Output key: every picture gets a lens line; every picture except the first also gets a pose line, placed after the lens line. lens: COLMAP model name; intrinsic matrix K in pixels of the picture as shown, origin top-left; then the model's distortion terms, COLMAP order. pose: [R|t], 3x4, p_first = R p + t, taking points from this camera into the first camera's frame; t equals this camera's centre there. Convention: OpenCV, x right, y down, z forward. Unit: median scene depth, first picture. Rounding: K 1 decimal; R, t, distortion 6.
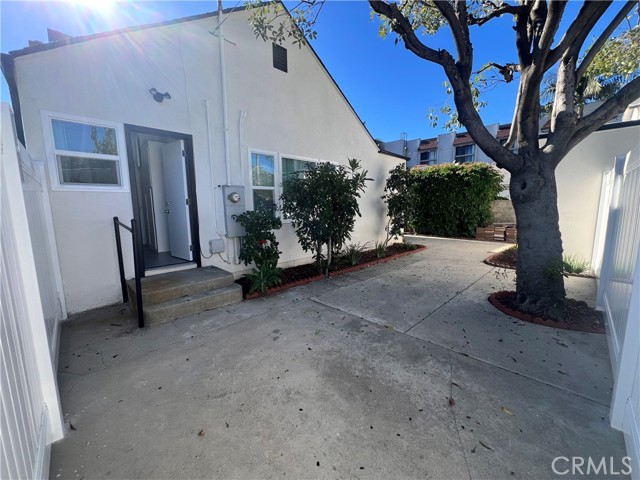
lens RADIAL K [[257.8, 0, 321.2], [0, 257.8, 240.5], [0, 0, 1]] dist [-0.001946, 0.000428]
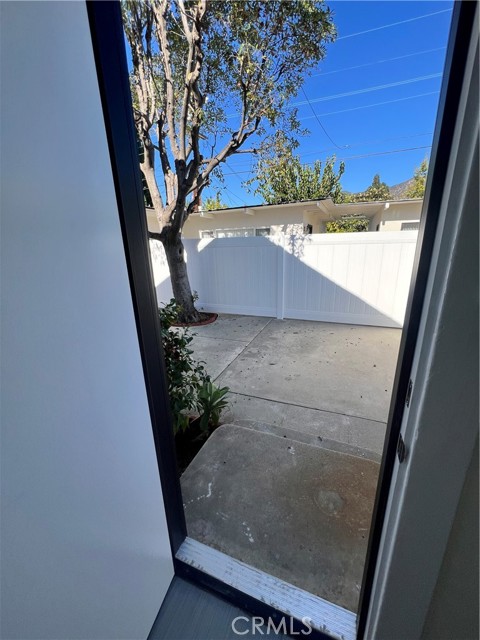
lens RADIAL K [[257.8, 0, 241.8], [0, 257.8, 320.9], [0, 0, 1]] dist [-0.001946, 0.000428]
pose [[-0.393481, -0.248822, 0.885020, -0.923819], [0.156760, 0.930418, 0.331282, -0.280546], [-0.905869, 0.269089, -0.327097, 1.293384]]
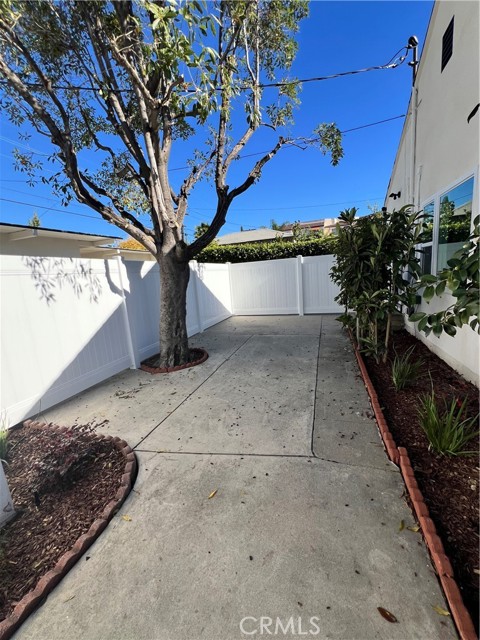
lens RADIAL K [[257.8, 0, 239.2], [0, 257.8, 319.1], [0, 0, 1]] dist [-0.001946, 0.000428]
pose [[-0.892426, 0.152195, -0.424749, 1.139532], [0.023083, 0.955559, 0.293896, -0.369257], [0.450602, 0.252476, -0.856279, 2.361140]]
